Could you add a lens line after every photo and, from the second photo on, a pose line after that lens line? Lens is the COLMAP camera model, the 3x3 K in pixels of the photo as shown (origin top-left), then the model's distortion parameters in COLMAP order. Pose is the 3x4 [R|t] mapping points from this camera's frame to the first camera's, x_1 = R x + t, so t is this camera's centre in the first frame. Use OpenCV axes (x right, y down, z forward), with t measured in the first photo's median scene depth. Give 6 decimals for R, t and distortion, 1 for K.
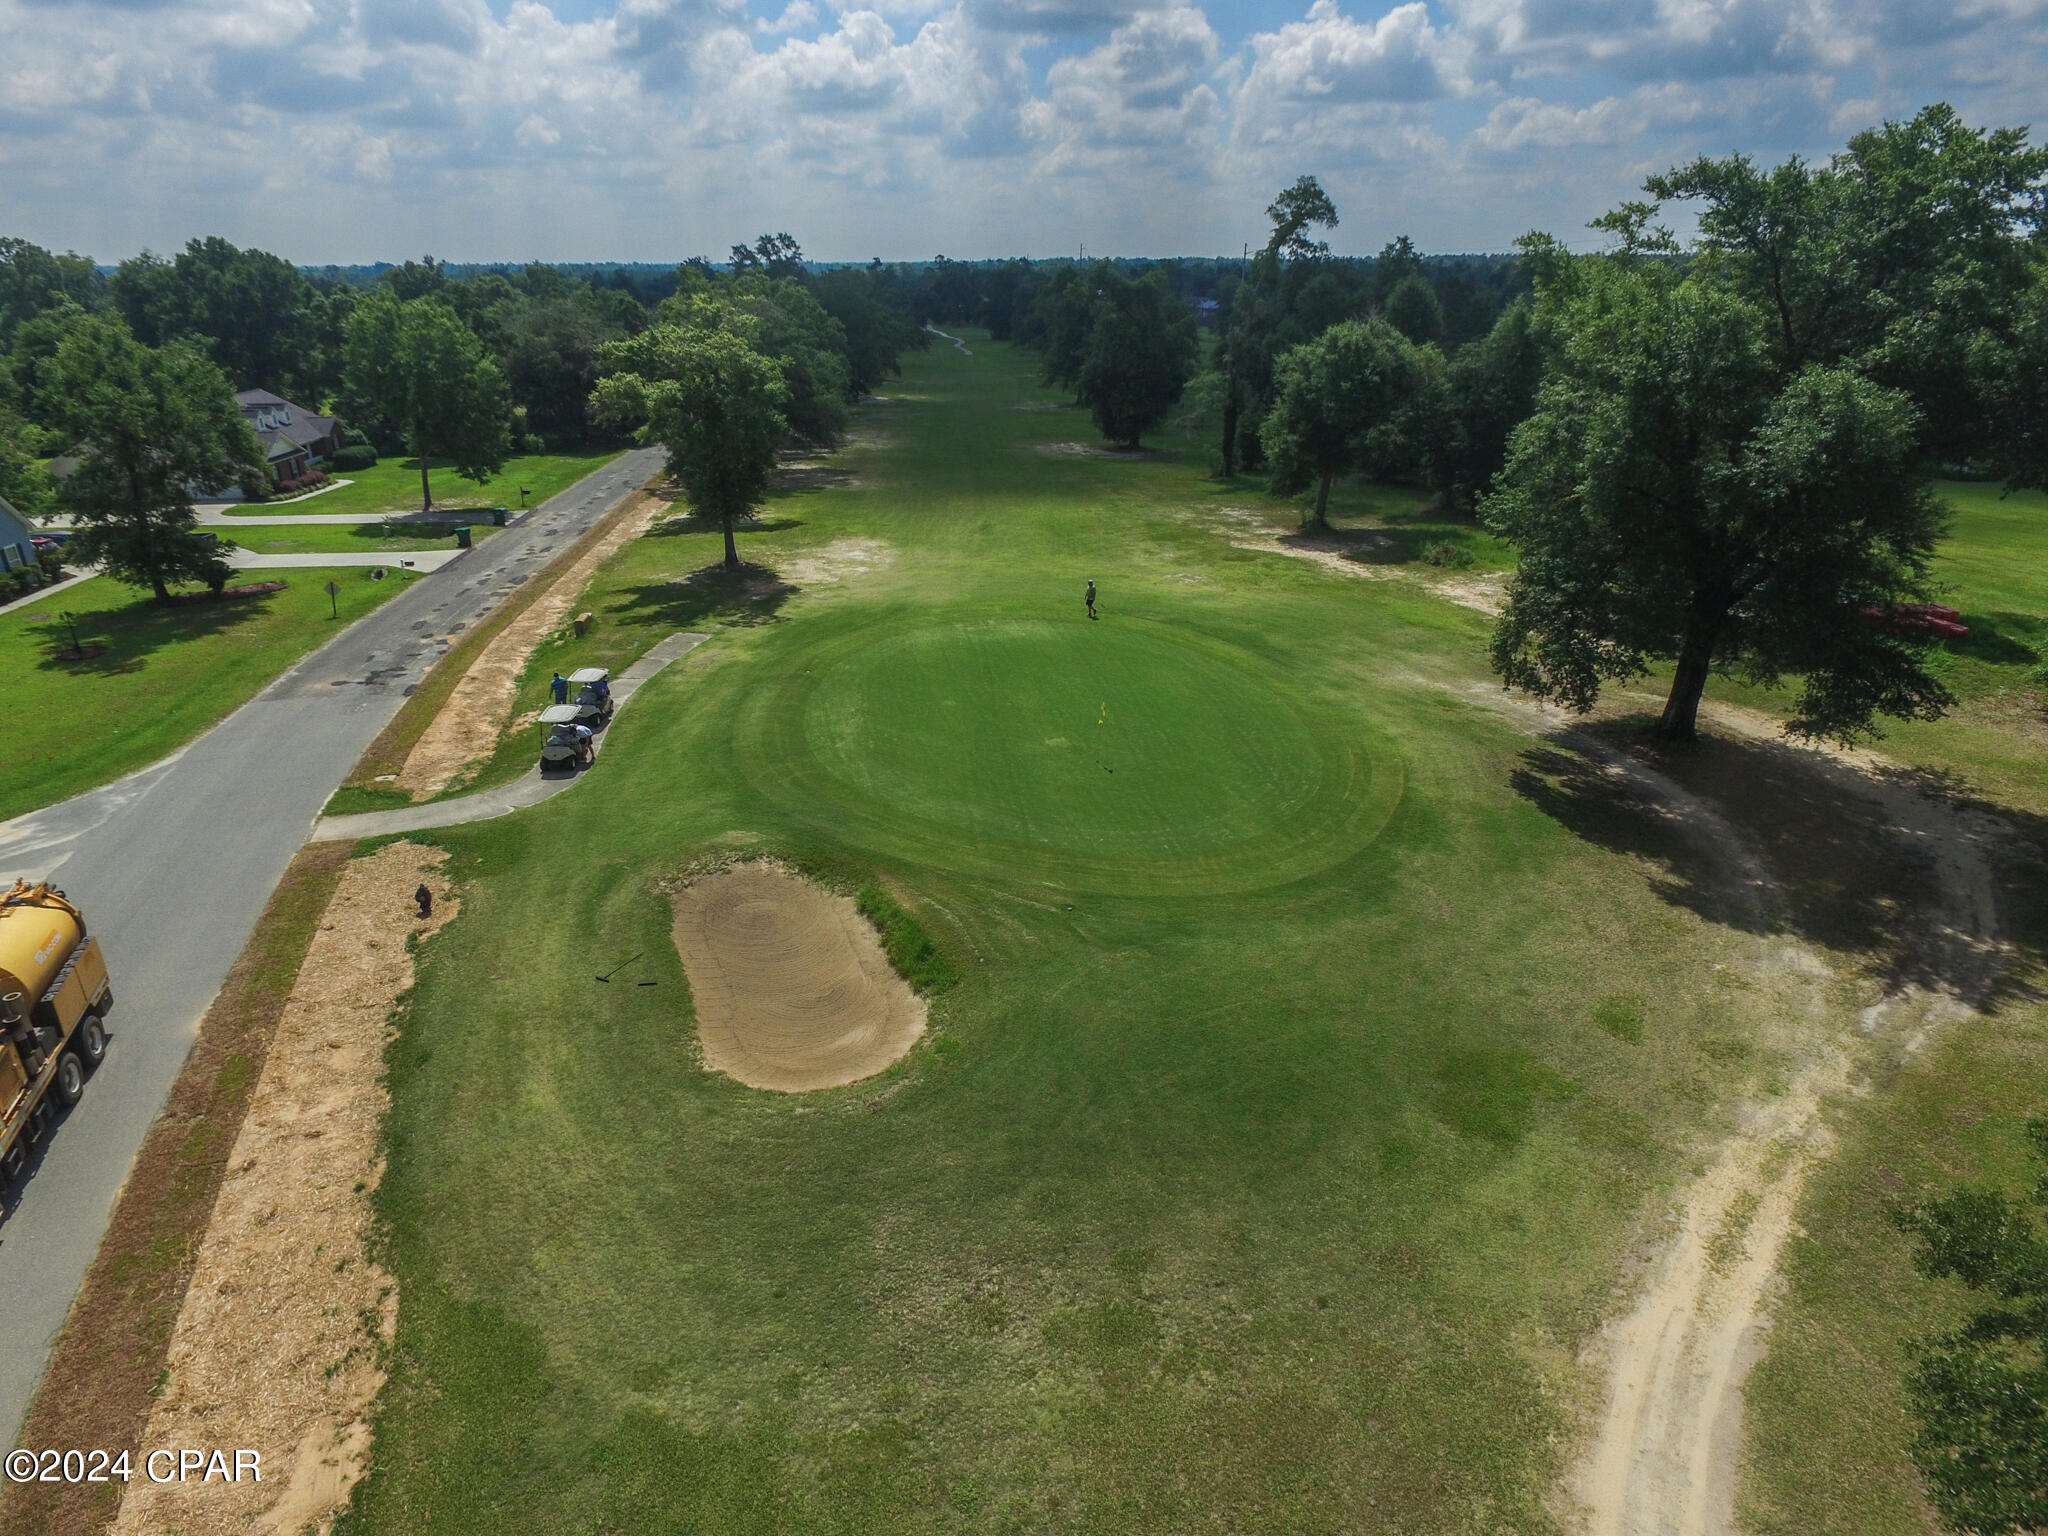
lens RADIAL K [[1193.0, 0, 1025.5], [0, 1193.0, 768.5], [0, 0, 1]] dist [-0.005962, 0.010589]
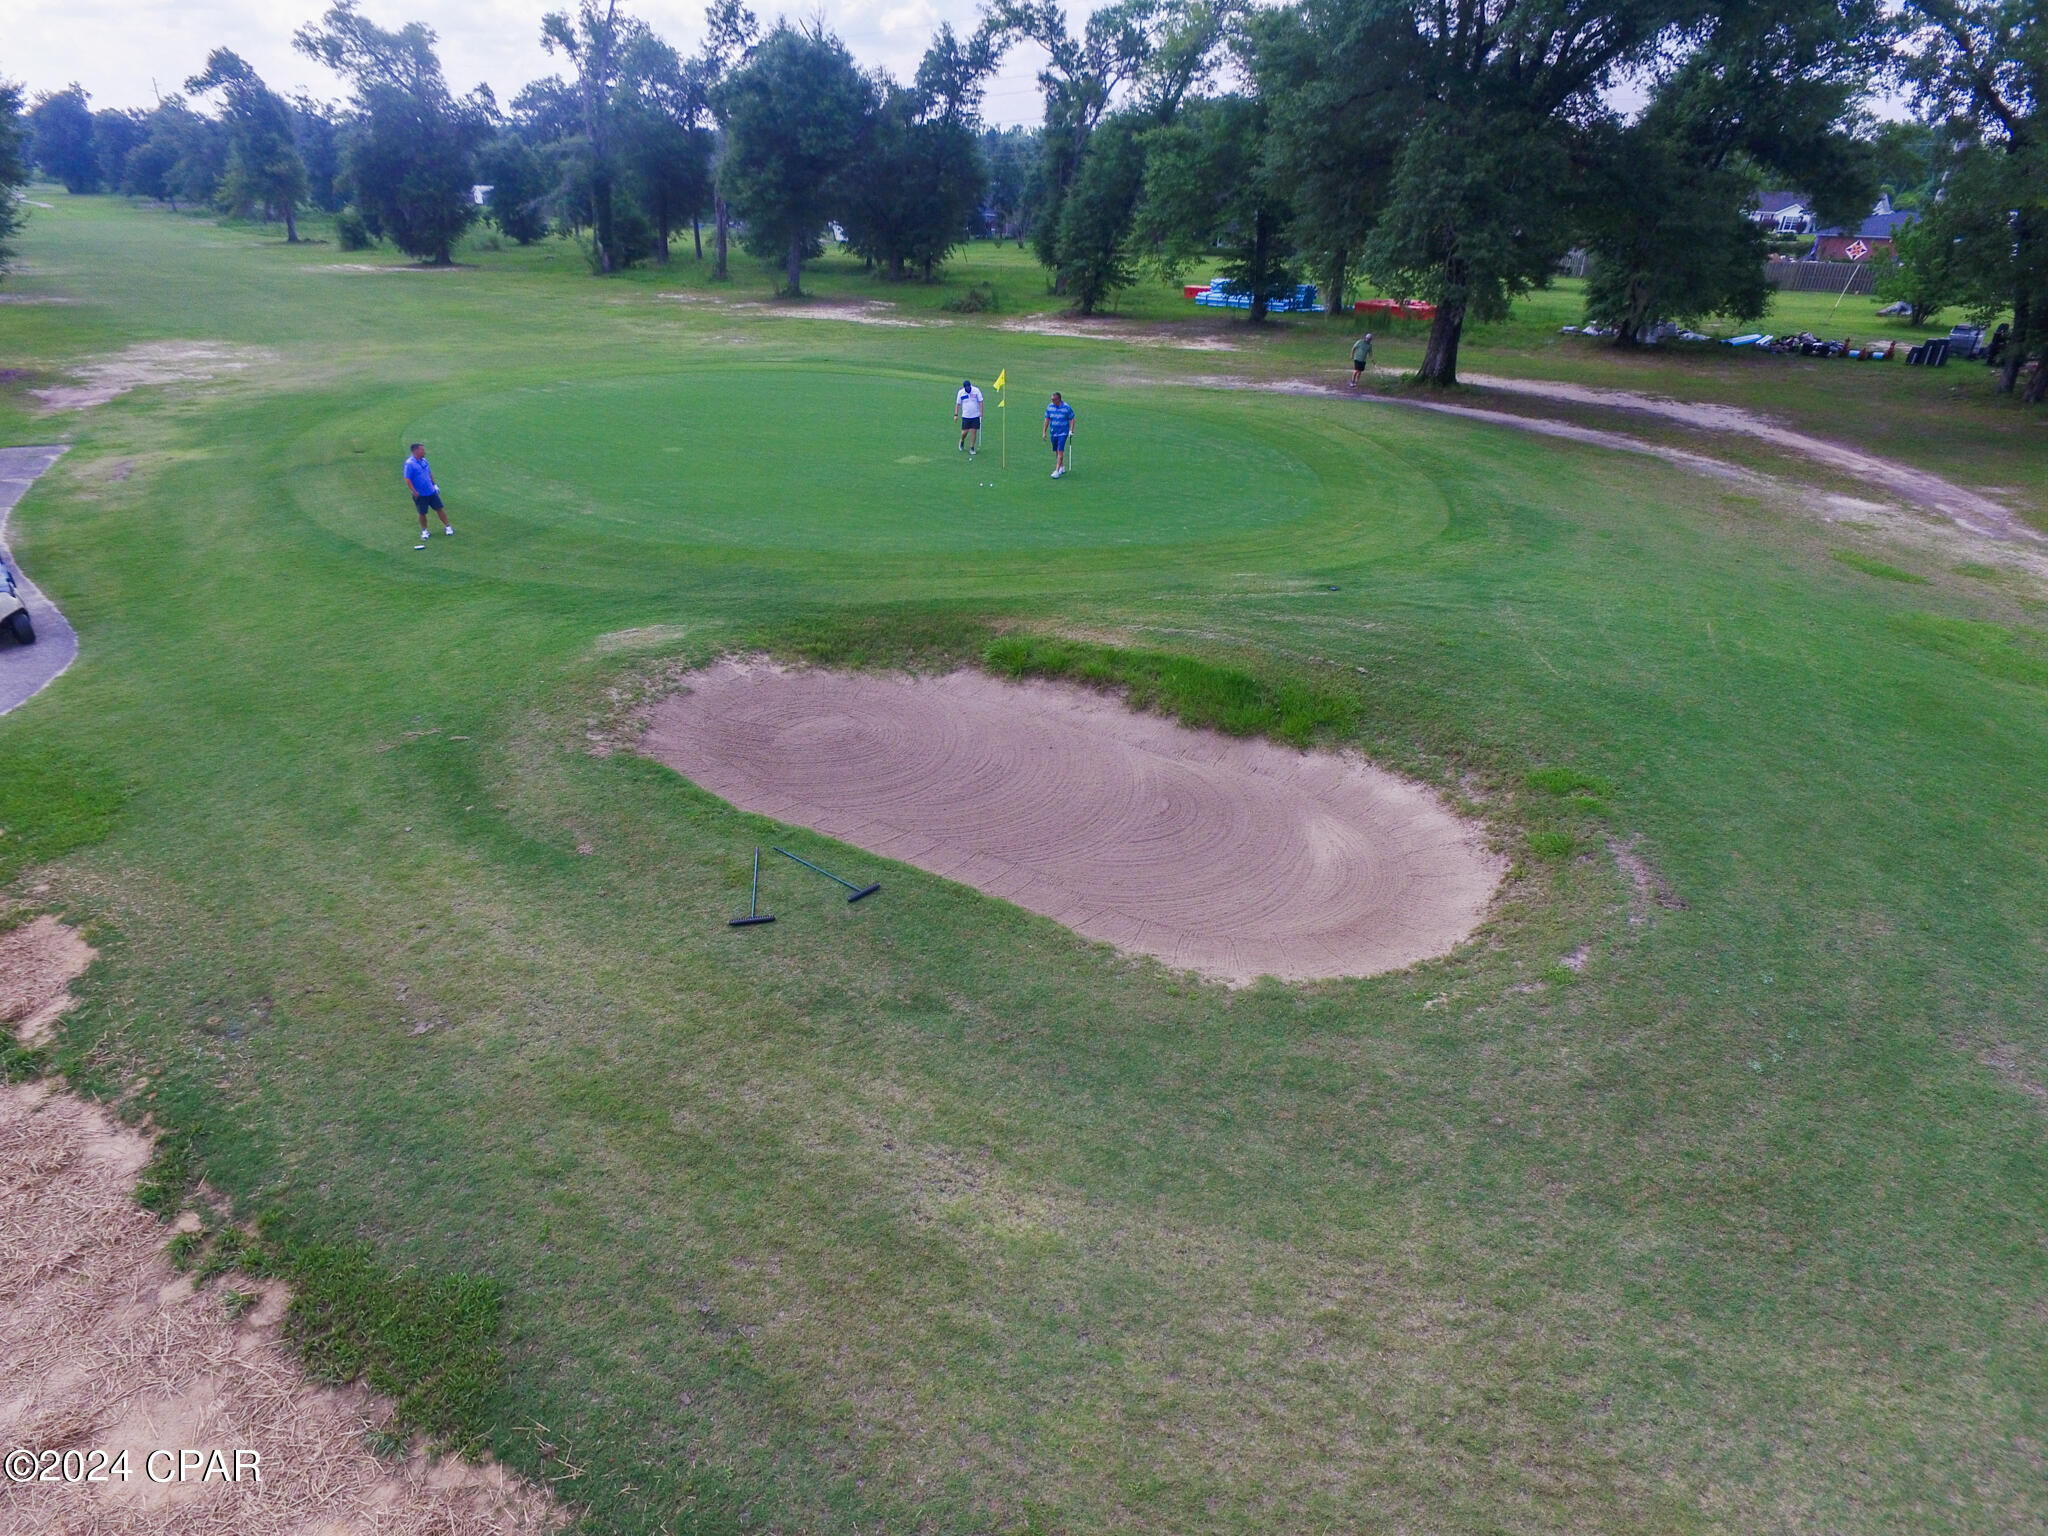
lens RADIAL K [[1193.0, 0, 1023.1], [0, 1193.0, 770.4], [0, 0, 1]] dist [-0.005962, 0.010589]
pose [[0.809491, -0.265071, 0.523891, -0.463824], [0.219006, 0.964209, 0.149458, 0.086421], [-0.544757, -0.006249, 0.838570, 0.602129]]
